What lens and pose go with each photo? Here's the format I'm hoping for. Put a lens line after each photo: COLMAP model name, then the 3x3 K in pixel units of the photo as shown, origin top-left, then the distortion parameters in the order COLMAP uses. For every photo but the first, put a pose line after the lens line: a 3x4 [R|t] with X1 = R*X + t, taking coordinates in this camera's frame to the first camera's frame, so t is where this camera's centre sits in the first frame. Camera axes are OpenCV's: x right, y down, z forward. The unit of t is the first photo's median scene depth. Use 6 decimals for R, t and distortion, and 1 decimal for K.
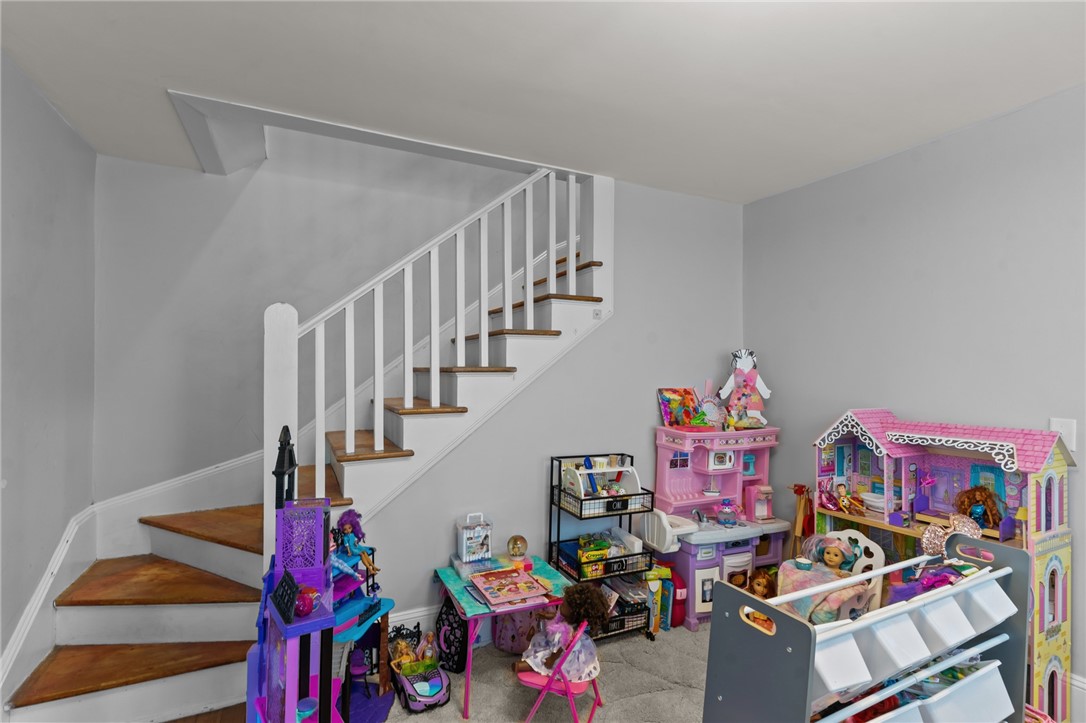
lens RADIAL K [[517.0, 0, 545.6], [0, 517.0, 370.4], [0, 0, 1]] dist [0.005431, -0.001231]
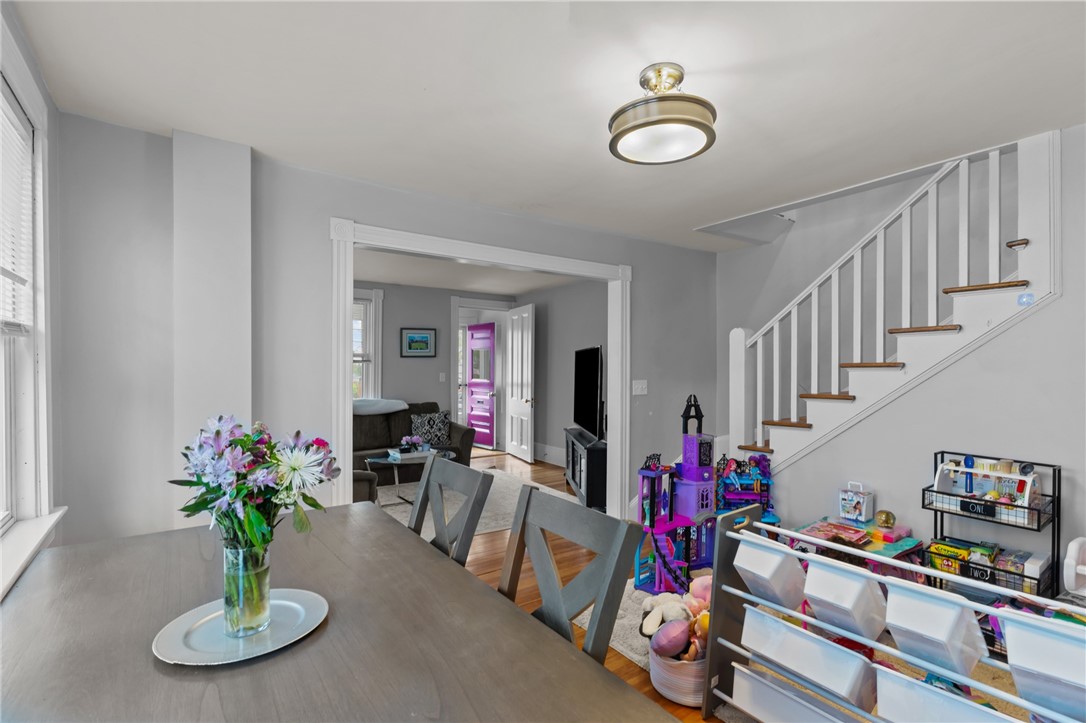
lens RADIAL K [[517.0, 0, 545.6], [0, 517.0, 370.4], [0, 0, 1]] dist [0.005431, -0.001231]
pose [[0.170213, 0.003778, -0.985400, 0.885151], [0.006681, 0.999965, 0.004988, -0.000251], [0.985385, -0.007432, 0.170182, 0.064258]]
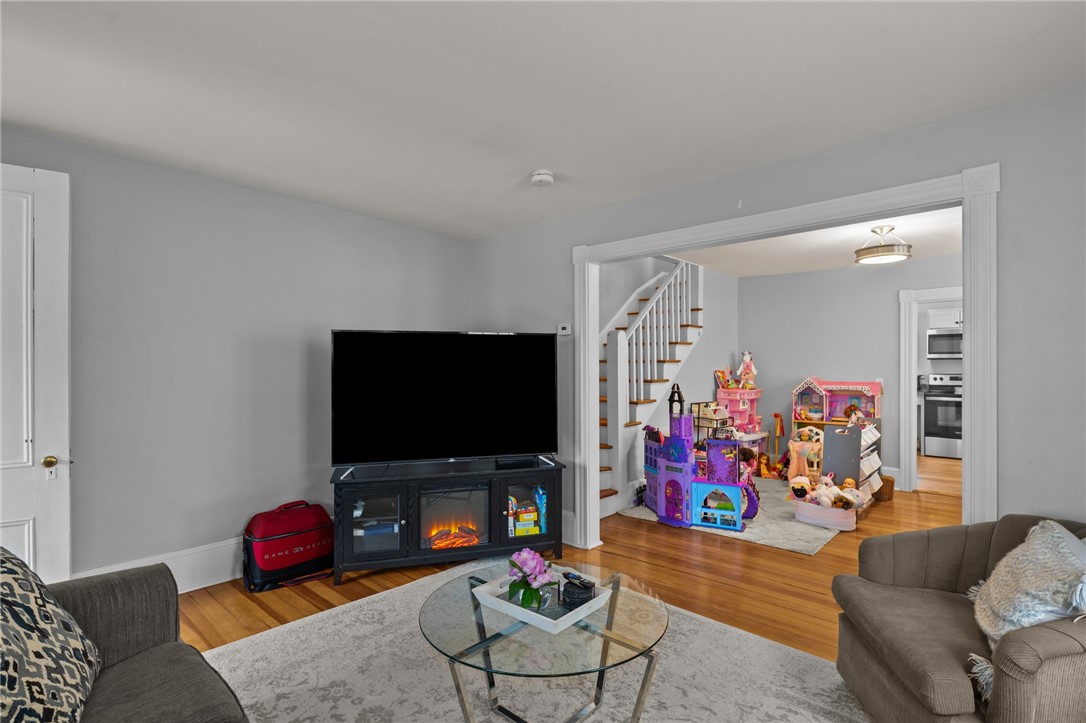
lens RADIAL K [[525.5, 0, 541.7], [0, 525.5, 366.4], [0, 0, 1]] dist [0.004260, 0.000407]
pose [[0.930246, -0.006031, 0.366887, -1.337277], [0.002257, 0.999940, 0.010715, -0.004978], [-0.366929, -0.009140, 0.930204, -0.756221]]
